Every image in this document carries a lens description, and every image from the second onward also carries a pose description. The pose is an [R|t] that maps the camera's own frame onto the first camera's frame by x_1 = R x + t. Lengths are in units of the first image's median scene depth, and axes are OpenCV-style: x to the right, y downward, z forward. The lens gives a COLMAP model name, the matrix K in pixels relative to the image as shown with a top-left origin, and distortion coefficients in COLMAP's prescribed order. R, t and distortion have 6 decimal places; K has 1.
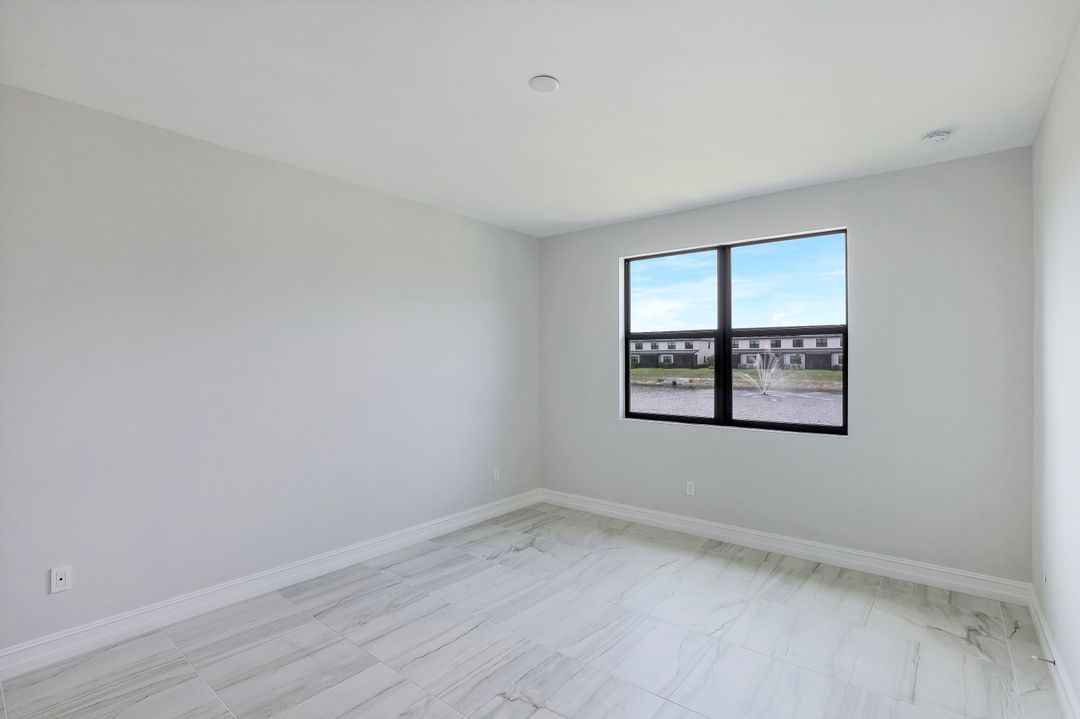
lens RADIAL K [[516.3, 0, 543.0], [0, 516.3, 358.0], [0, 0, 1]] dist [-0.019131, 0.000753]
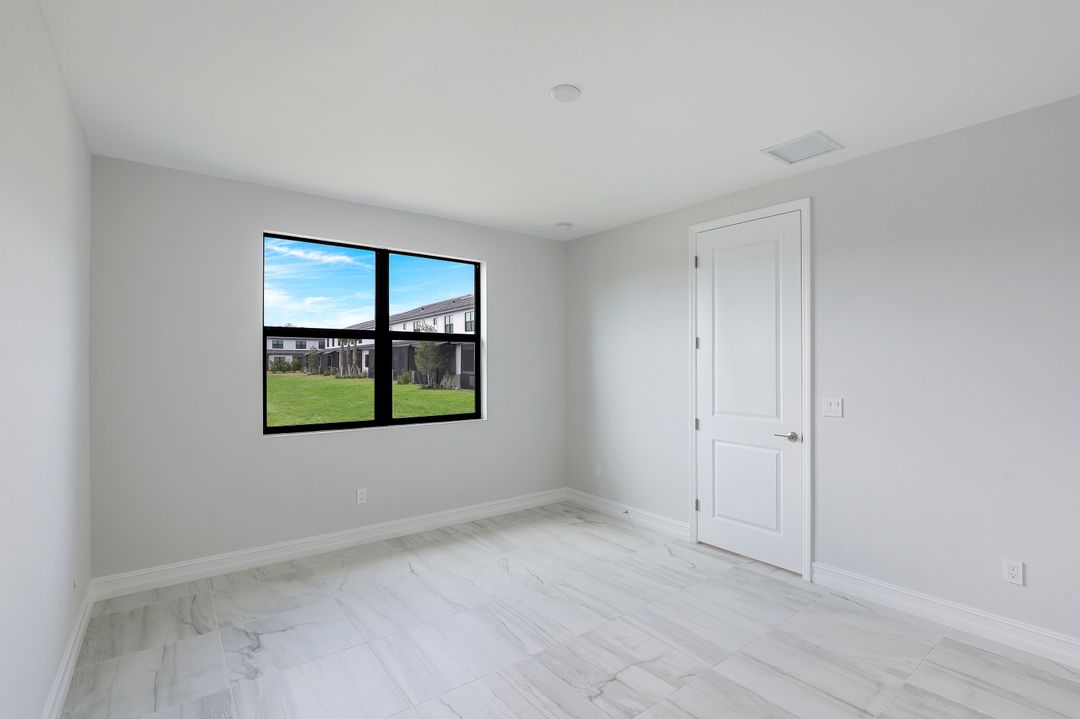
lens RADIAL K [[516.3, 0, 543.0], [0, 516.3, 358.0], [0, 0, 1]] dist [-0.019131, 0.000753]
pose [[0.217236, 0.009086, 0.976077, -0.584856], [-0.006833, 0.999946, -0.007788, 0.002054], [-0.976095, -0.004977, 0.217286, 0.475896]]
